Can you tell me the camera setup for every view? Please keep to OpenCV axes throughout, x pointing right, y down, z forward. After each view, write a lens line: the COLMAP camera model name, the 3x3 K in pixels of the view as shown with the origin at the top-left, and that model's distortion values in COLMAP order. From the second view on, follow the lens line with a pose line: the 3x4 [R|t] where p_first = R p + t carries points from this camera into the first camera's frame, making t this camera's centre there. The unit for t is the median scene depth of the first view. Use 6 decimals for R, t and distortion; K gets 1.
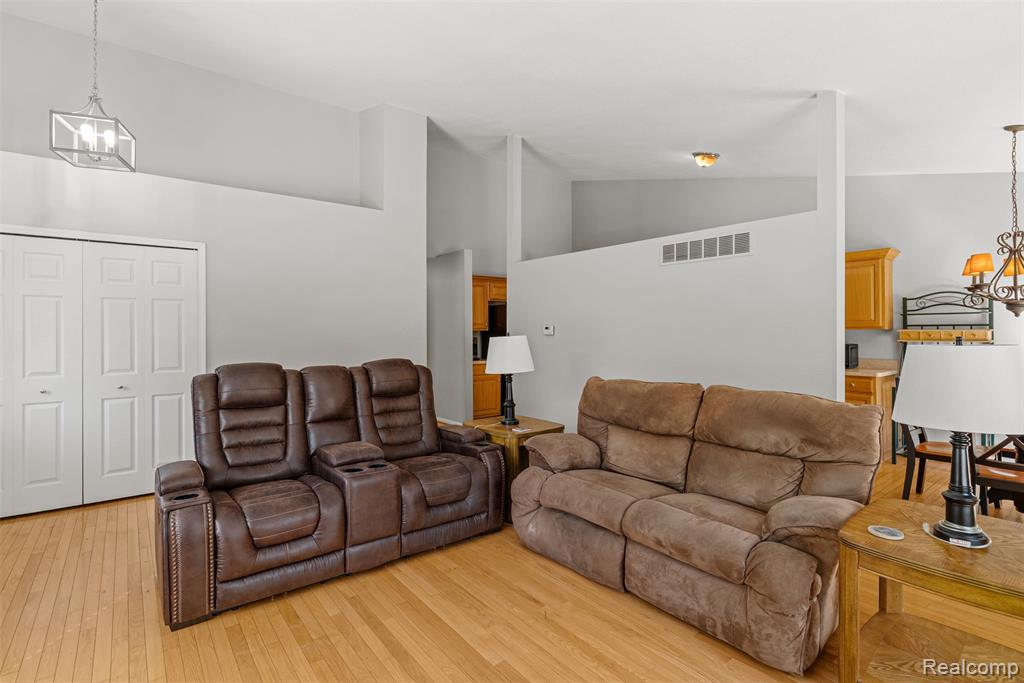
lens RADIAL K [[490.6, 0, 508.6], [0, 490.6, 334.5], [0, 0, 1]] dist [0.000347, 0.000277]
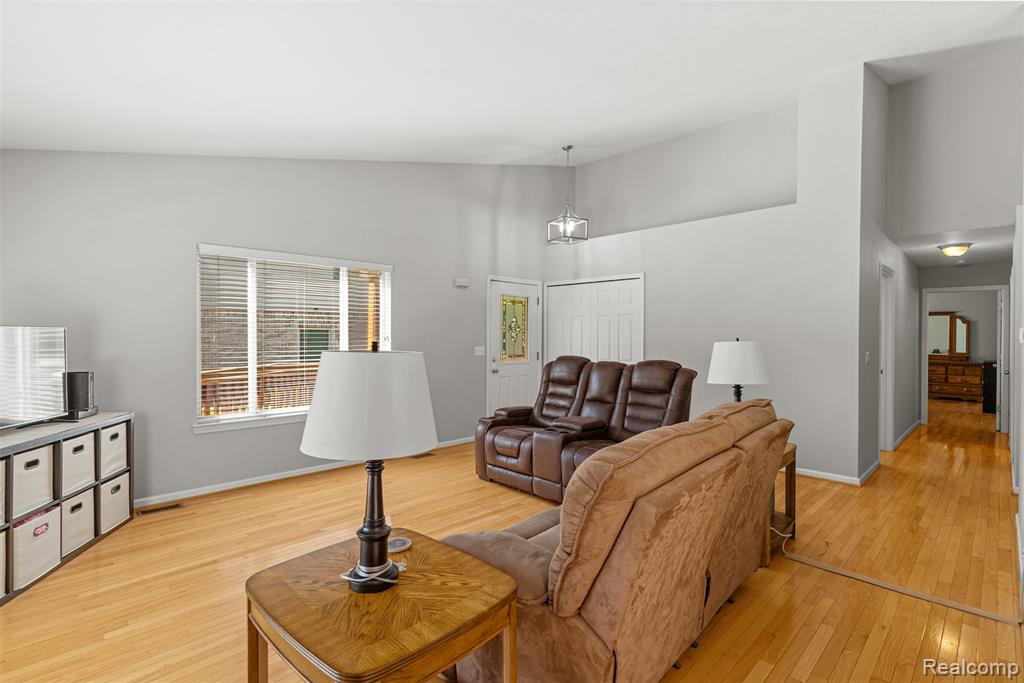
lens RADIAL K [[490.6, 0, 512.2], [0, 490.6, 339.1], [0, 0, 1]] dist [0.000347, 0.000277]
pose [[0.117085, 0.012034, -0.993049, 0.681171], [-0.006573, 0.999914, 0.011342, -0.008481], [0.993100, 0.005200, 0.117154, 0.428672]]
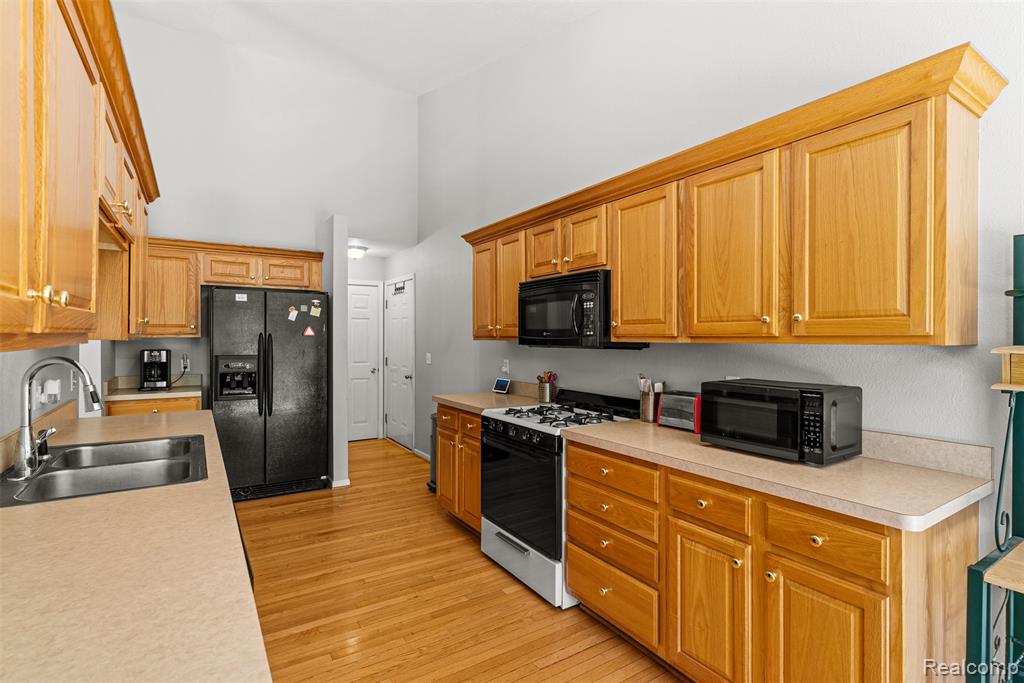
lens RADIAL K [[490.6, 0, 513.8], [0, 490.6, 344.1], [0, 0, 1]] dist [0.000347, 0.000277]
pose [[0.996128, 0.008376, -0.087517, 0.599459], [-0.007550, 0.999924, 0.009760, -0.012881], [0.087592, -0.009061, 0.996115, 0.766916]]
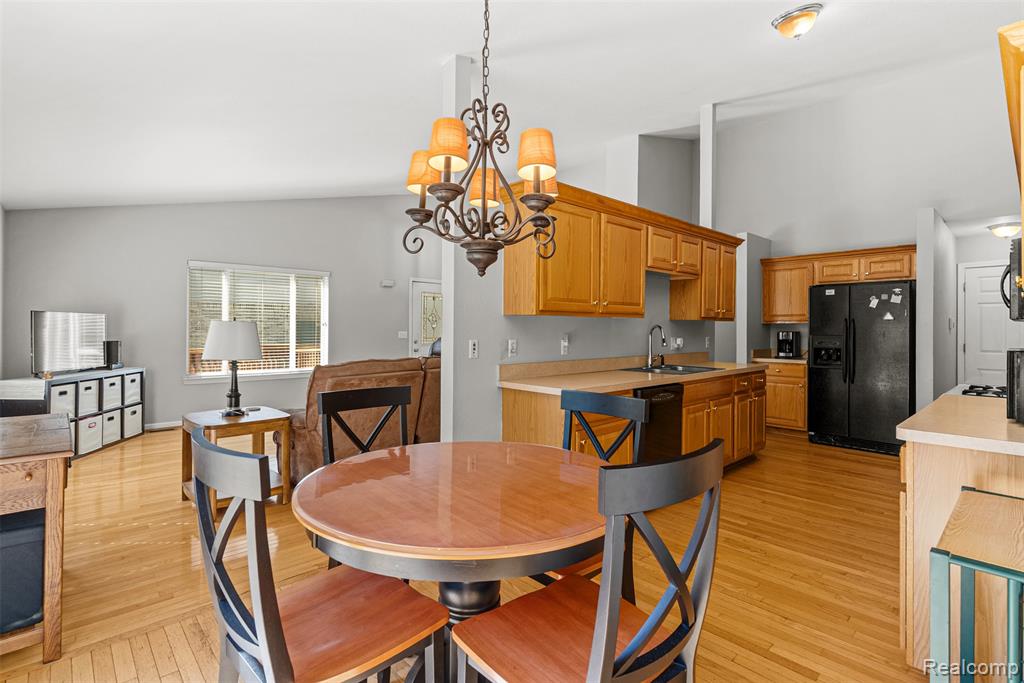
lens RADIAL K [[490.6, 0, 510.3], [0, 490.6, 328.1], [0, 0, 1]] dist [0.000347, 0.000277]
pose [[0.084423, 0.002934, -0.996426, 1.148575], [-0.010599, 0.999942, 0.002046, 0.008082], [0.996374, 0.010388, 0.084449, 0.734732]]
